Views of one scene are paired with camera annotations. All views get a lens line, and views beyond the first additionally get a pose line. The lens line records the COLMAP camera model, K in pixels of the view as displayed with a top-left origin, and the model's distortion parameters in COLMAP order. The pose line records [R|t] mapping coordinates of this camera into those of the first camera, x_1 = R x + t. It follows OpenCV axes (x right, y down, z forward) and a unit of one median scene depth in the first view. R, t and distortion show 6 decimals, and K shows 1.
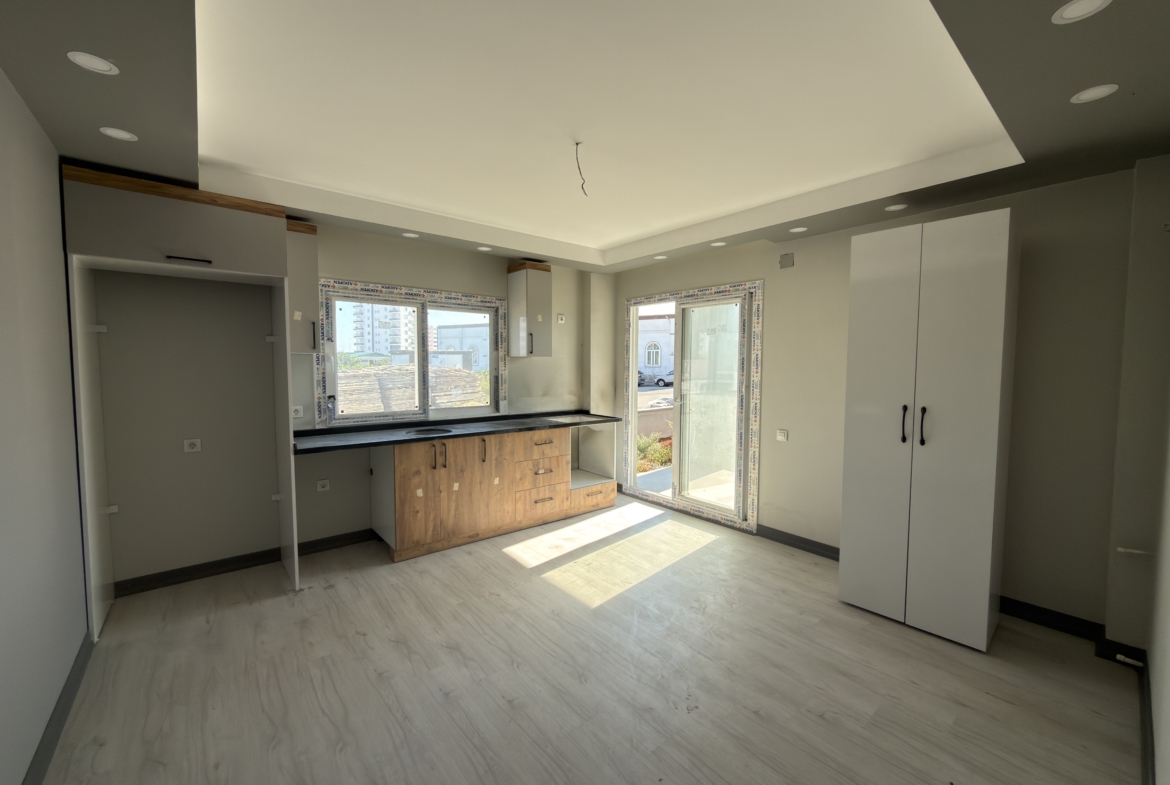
lens RADIAL K [[465.6, 0, 592.3], [0, 465.6, 392.2], [0, 0, 1]] dist [-0.000244, 0.000428]
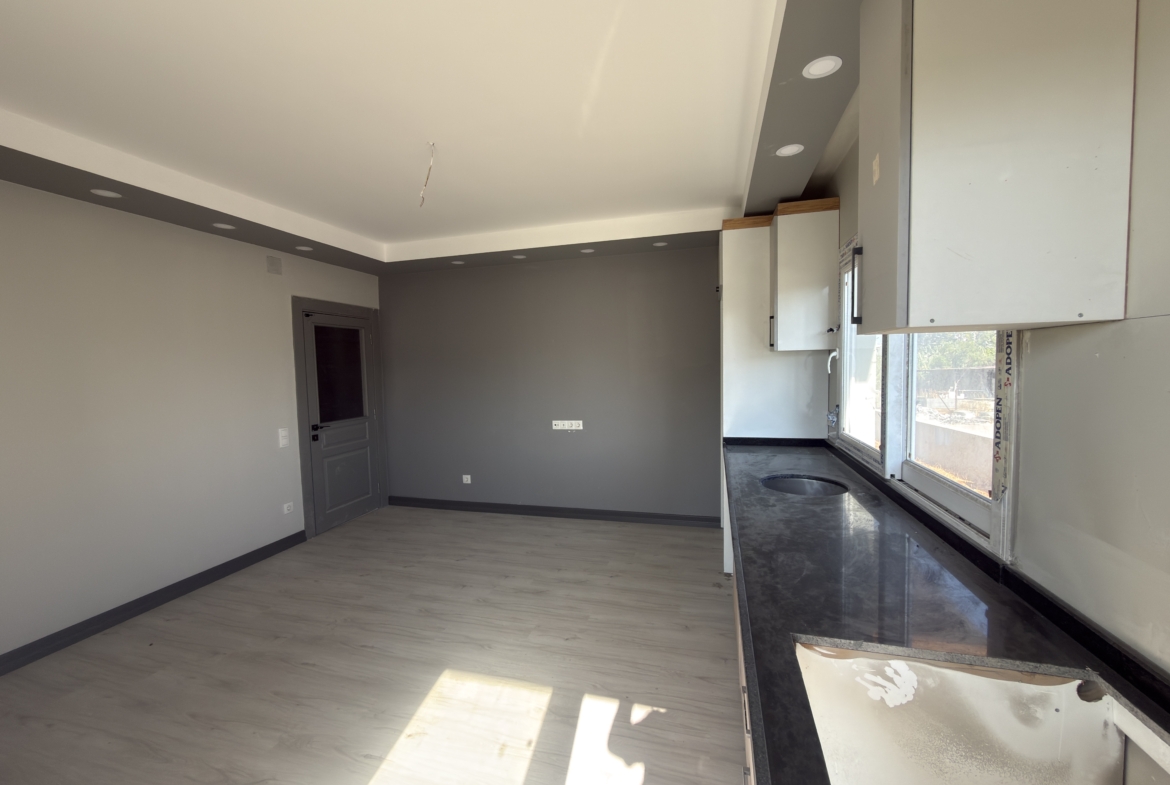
lens RADIAL K [[465.6, 0, 585.5], [0, 465.6, 391.6], [0, 0, 1]] dist [-0.000244, 0.000428]
pose [[-0.831826, 0.045657, -0.553156, 0.160211], [-0.014897, 0.994415, 0.104480, -0.074835], [0.554837, 0.095150, -0.826500, 1.236865]]
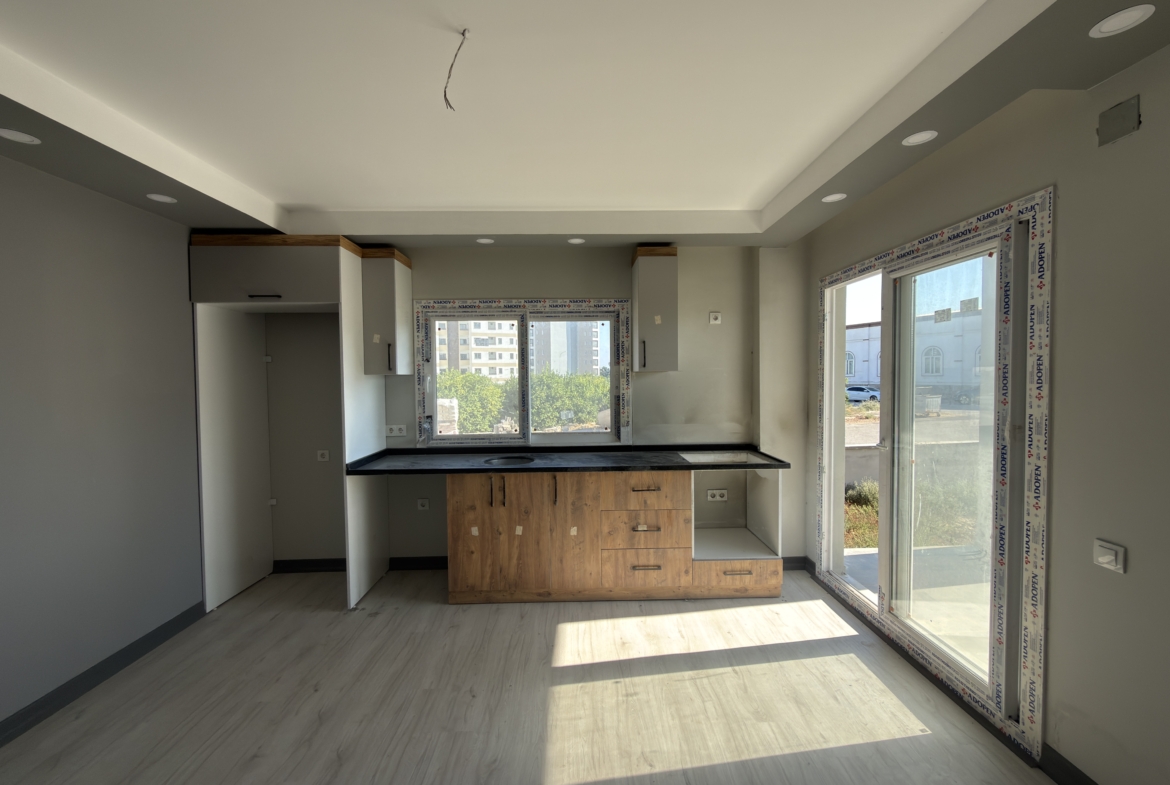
lens RADIAL K [[465.6, 0, 587.2], [0, 465.6, 392.5], [0, 0, 1]] dist [-0.000244, 0.000428]
pose [[0.779240, 0.007146, -0.626685, 0.295628], [-0.022713, 0.999600, -0.016843, -0.029873], [0.626314, 0.027359, 0.779090, 0.384781]]
